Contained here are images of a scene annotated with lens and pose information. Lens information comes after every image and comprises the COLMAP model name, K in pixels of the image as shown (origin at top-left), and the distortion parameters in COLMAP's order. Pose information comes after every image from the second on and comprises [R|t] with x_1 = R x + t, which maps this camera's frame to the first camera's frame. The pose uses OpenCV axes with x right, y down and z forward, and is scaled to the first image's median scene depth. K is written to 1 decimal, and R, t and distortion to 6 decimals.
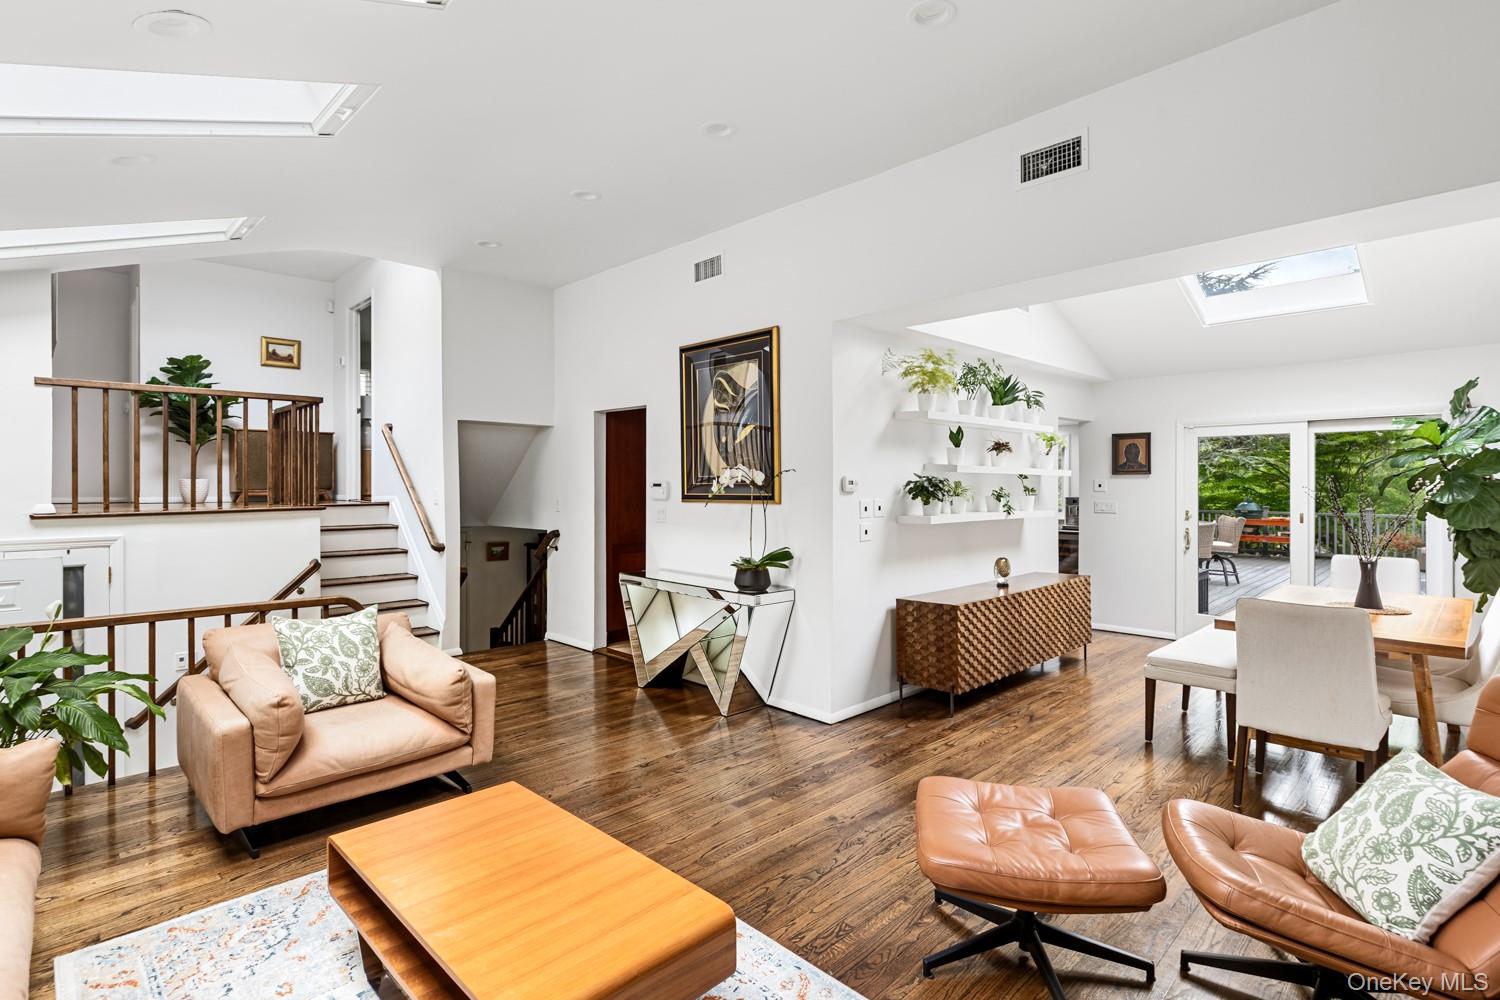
lens RADIAL K [[742.2, 0, 755.8], [0, 742.2, 482.6], [0, 0, 1]] dist [-0.001506, 0.000098]
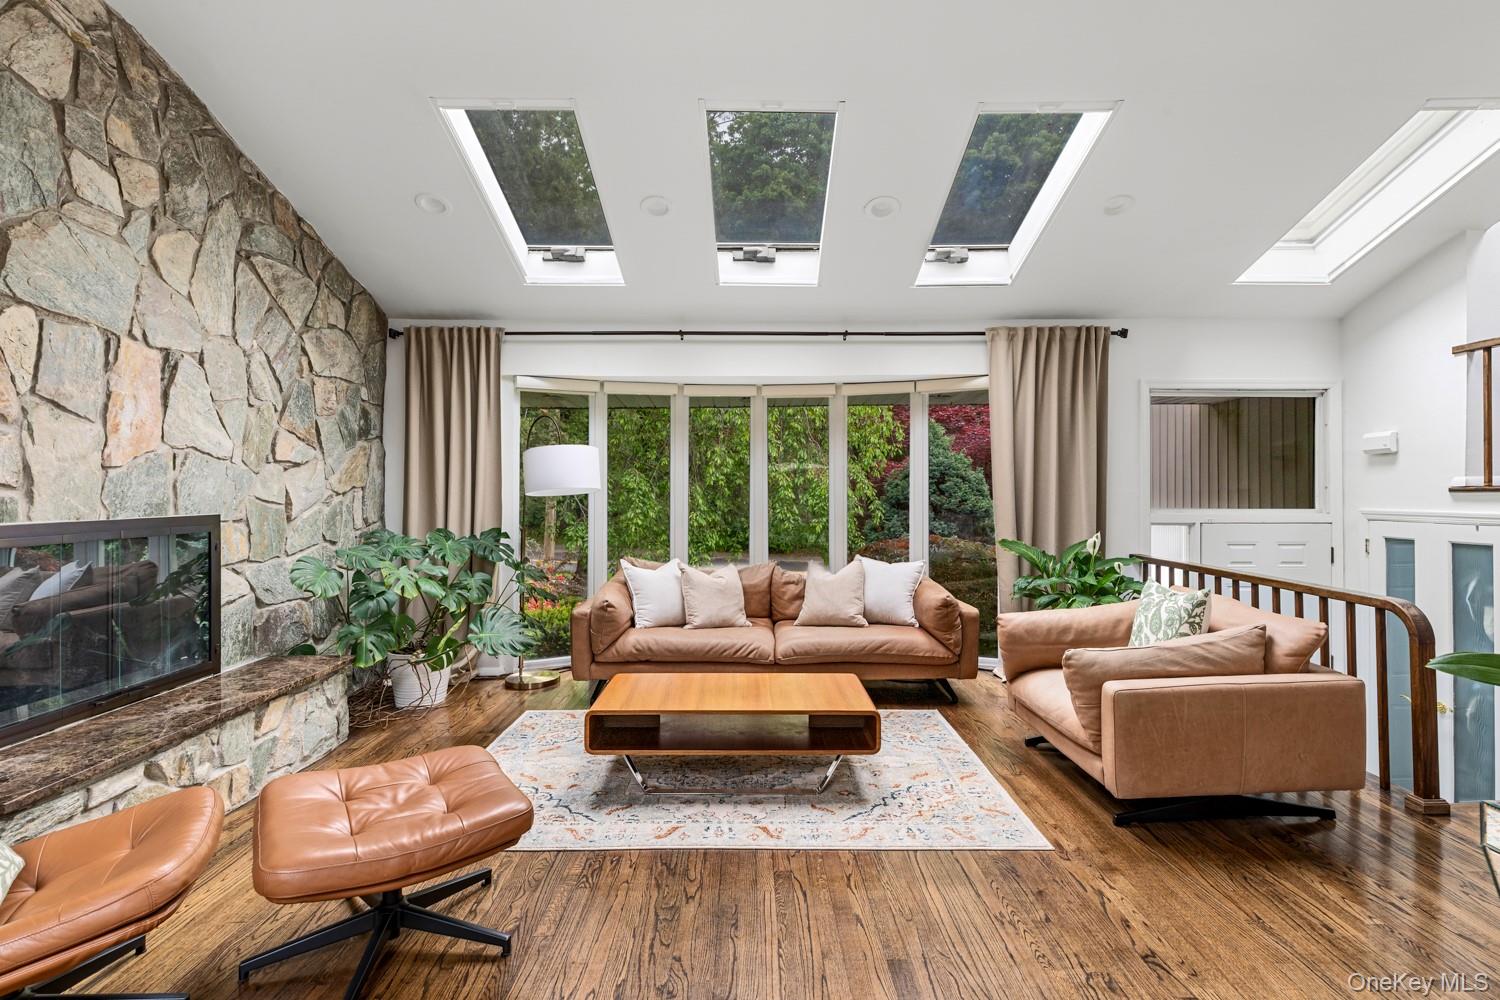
lens RADIAL K [[728.7, 0, 752.4], [0, 728.7, 491.5], [0, 0, 1]] dist [0.001802, 0.000596]
pose [[-0.704173, -0.001938, -0.710026, 0.306165], [0.000000, 0.999996, -0.002730, 0.043209], [0.710028, -0.001922, -0.704170, 0.873737]]
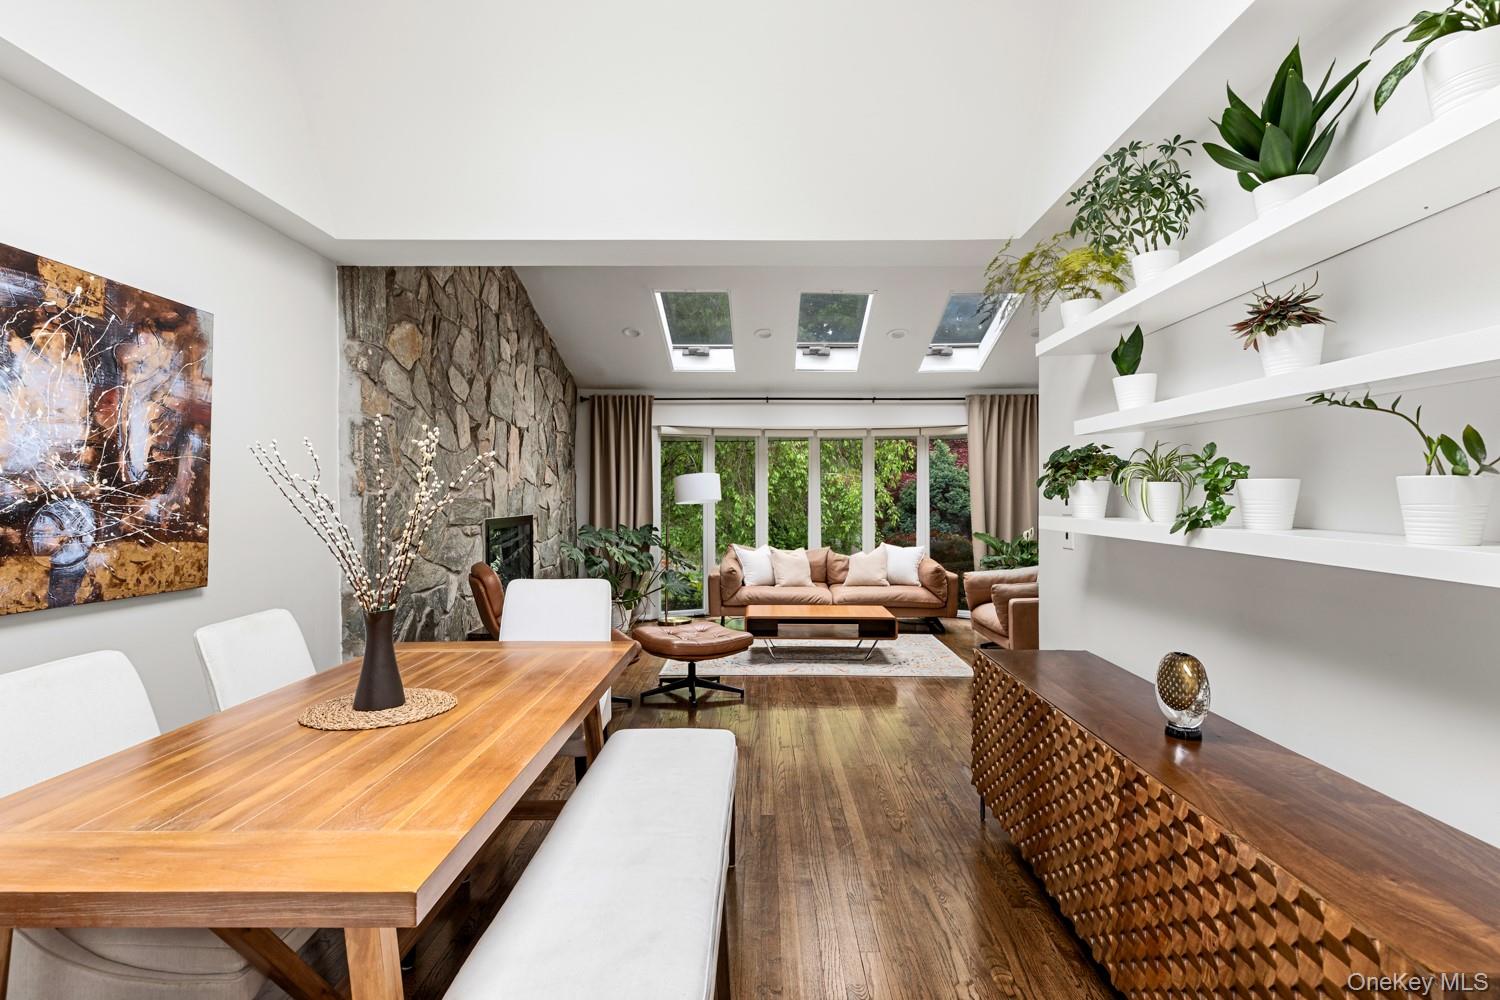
lens RADIAL K [[742.2, 0, 755.8], [0, 742.2, 482.6], [0, 0, 1]] dist [-0.001506, 0.000098]
pose [[-0.713252, -0.015529, -0.700736, 0.775551], [-0.001701, 0.999790, -0.020425, 0.033484], [0.700906, -0.013376, -0.713128, 1.197355]]
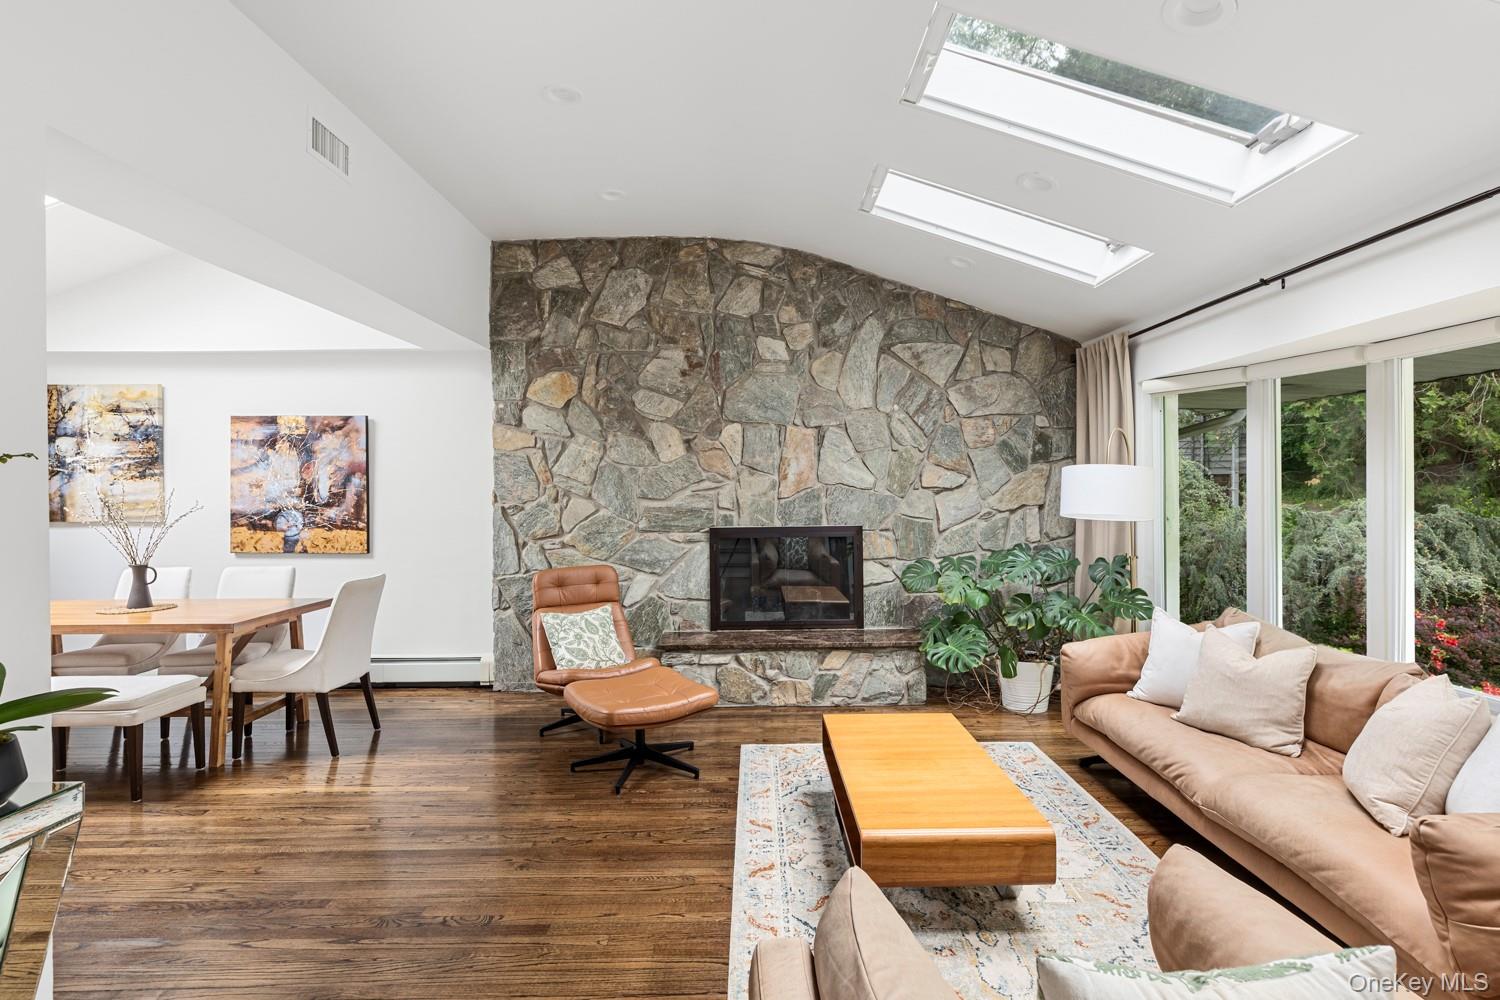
lens RADIAL K [[742.2, 0, 755.8], [0, 742.2, 482.6], [0, 0, 1]] dist [-0.001506, 0.000098]
pose [[-0.710666, 0.005453, 0.703509, -0.451368], [0.007184, 0.999974, -0.000494, 0.001562], [-0.703493, 0.004703, -0.710687, 0.903276]]
